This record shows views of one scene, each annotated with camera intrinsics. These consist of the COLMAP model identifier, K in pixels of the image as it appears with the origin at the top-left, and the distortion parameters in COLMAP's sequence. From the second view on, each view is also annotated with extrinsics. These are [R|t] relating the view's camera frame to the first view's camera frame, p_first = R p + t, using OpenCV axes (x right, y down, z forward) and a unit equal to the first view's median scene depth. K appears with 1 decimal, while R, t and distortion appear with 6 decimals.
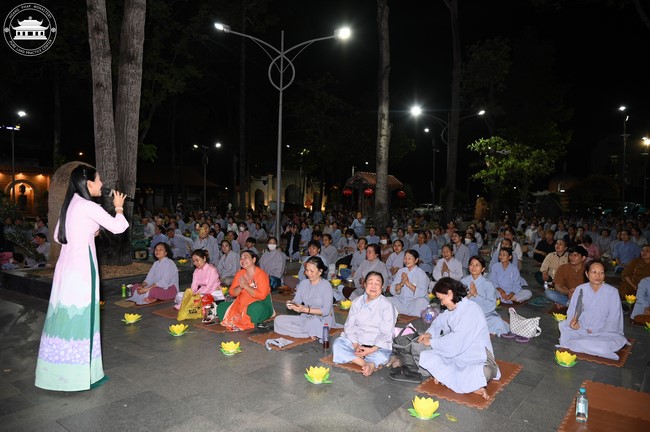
lens RADIAL K [[447.4, 0, 325.3], [0, 447.4, 218.2], [0, 0, 1]] dist [-0.013759, 0.003054]
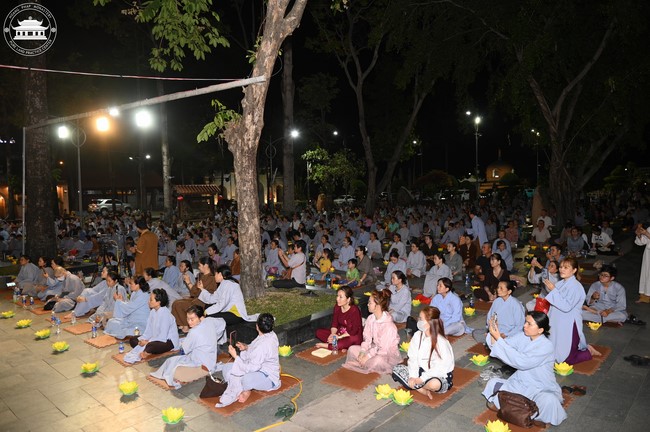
lens RADIAL K [[447.4, 0, 325.8], [0, 447.4, 214.8], [0, 0, 1]] dist [-0.013759, 0.003054]
pose [[0.998373, -0.036746, -0.043610, 0.517252], [0.037611, 0.999108, 0.019195, -0.012065], [0.042866, -0.020804, 0.998864, -0.386583]]
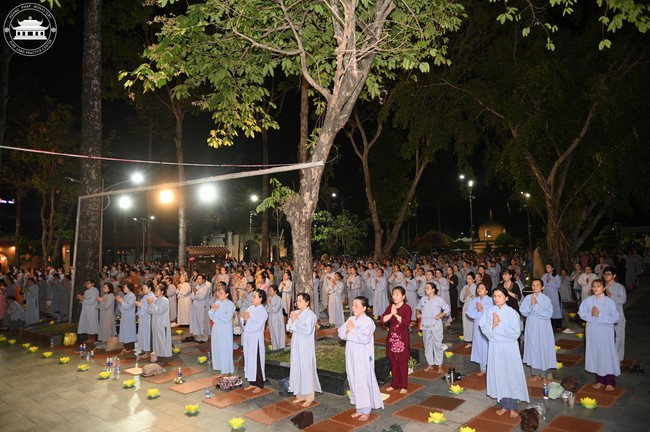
lens RADIAL K [[447.4, 0, 325.0], [0, 447.4, 212.2], [0, 0, 1]] dist [-0.013759, 0.003054]
pose [[0.998955, -0.041669, -0.018766, 0.473900], [0.039202, 0.992383, -0.116783, -0.017025], [0.023489, 0.115925, 0.992980, -0.444195]]
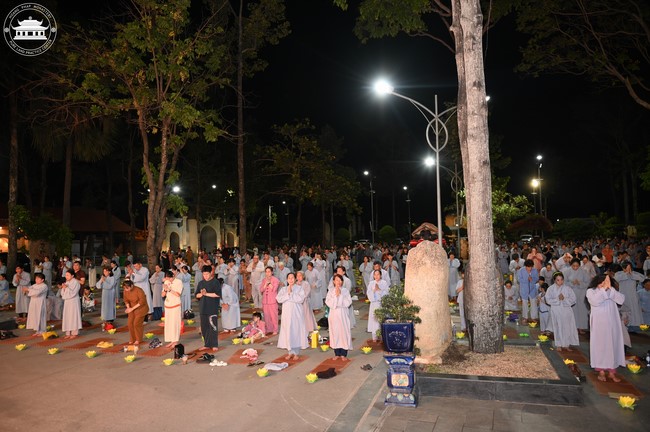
lens RADIAL K [[447.4, 0, 325.6], [0, 447.4, 219.9], [0, 0, 1]] dist [-0.013759, 0.003054]
pose [[0.950067, -0.026401, 0.310928, -0.368138], [0.048307, 0.996846, -0.062964, -0.045499], [-0.308285, 0.074840, 0.948345, 0.072634]]
